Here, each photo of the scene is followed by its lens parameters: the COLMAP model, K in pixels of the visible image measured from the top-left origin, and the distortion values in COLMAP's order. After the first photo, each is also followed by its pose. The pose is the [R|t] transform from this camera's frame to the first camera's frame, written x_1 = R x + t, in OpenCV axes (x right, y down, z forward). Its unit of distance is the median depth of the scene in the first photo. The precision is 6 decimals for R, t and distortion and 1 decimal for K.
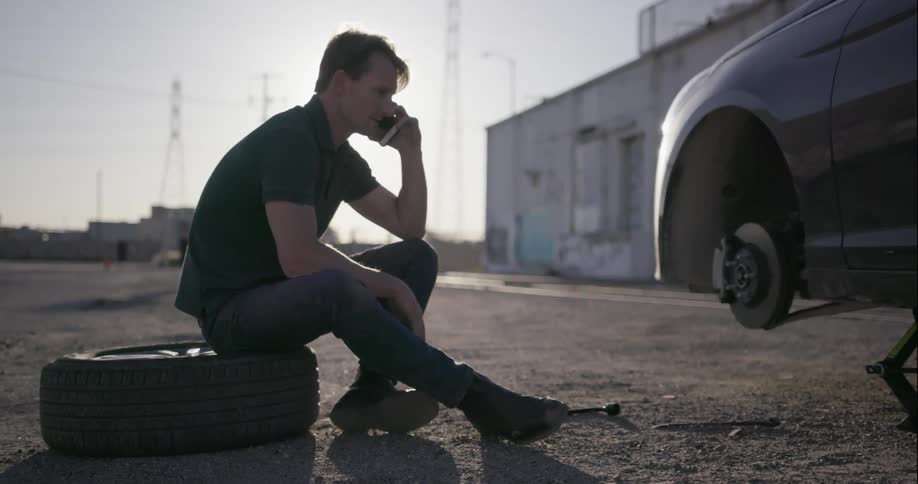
lens RADIAL K [[1089.1, 0, 465.8], [0, 1089.1, 240.4], [0, 0, 1]] dist [0.050950, 0.000000]
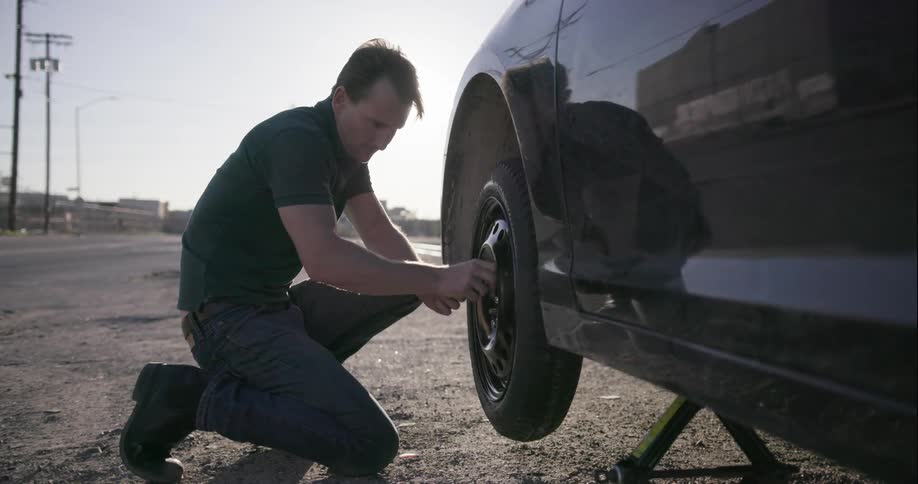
lens RADIAL K [[792.0, 0, 452.9], [0, 792.0, 239.4], [0, 0, 1]] dist [0.014758, 0.066964]
pose [[0.998182, -0.007317, -0.059827, 0.098845], [0.009005, 0.999568, 0.027994, -0.009546], [0.059596, -0.028482, 0.997816, 0.173953]]
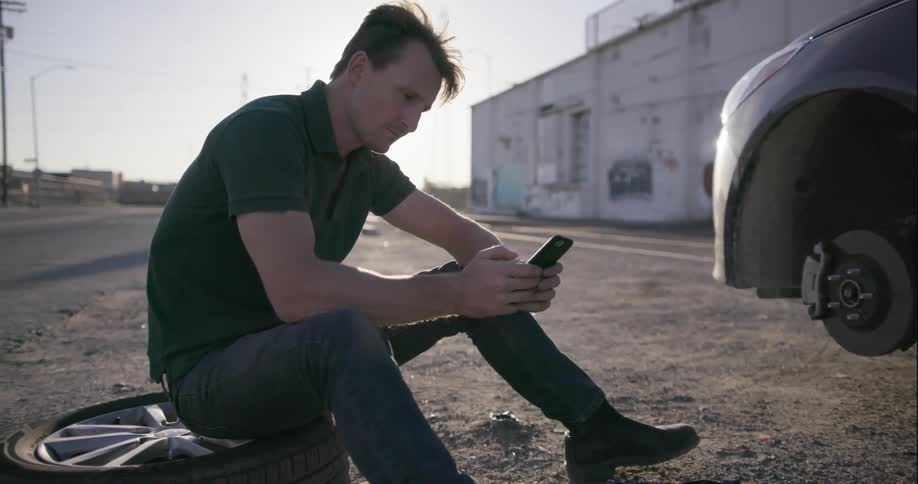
lens RADIAL K [[779.7, 0, 465.1], [0, 779.7, 247.6], [0, 0, 1]] dist [-0.037052, 0.068641]
pose [[0.999877, -0.009228, 0.012712, -0.020606], [0.008222, 0.996995, 0.077033, -0.020535], [-0.013385, -0.076919, 0.996948, 0.163572]]
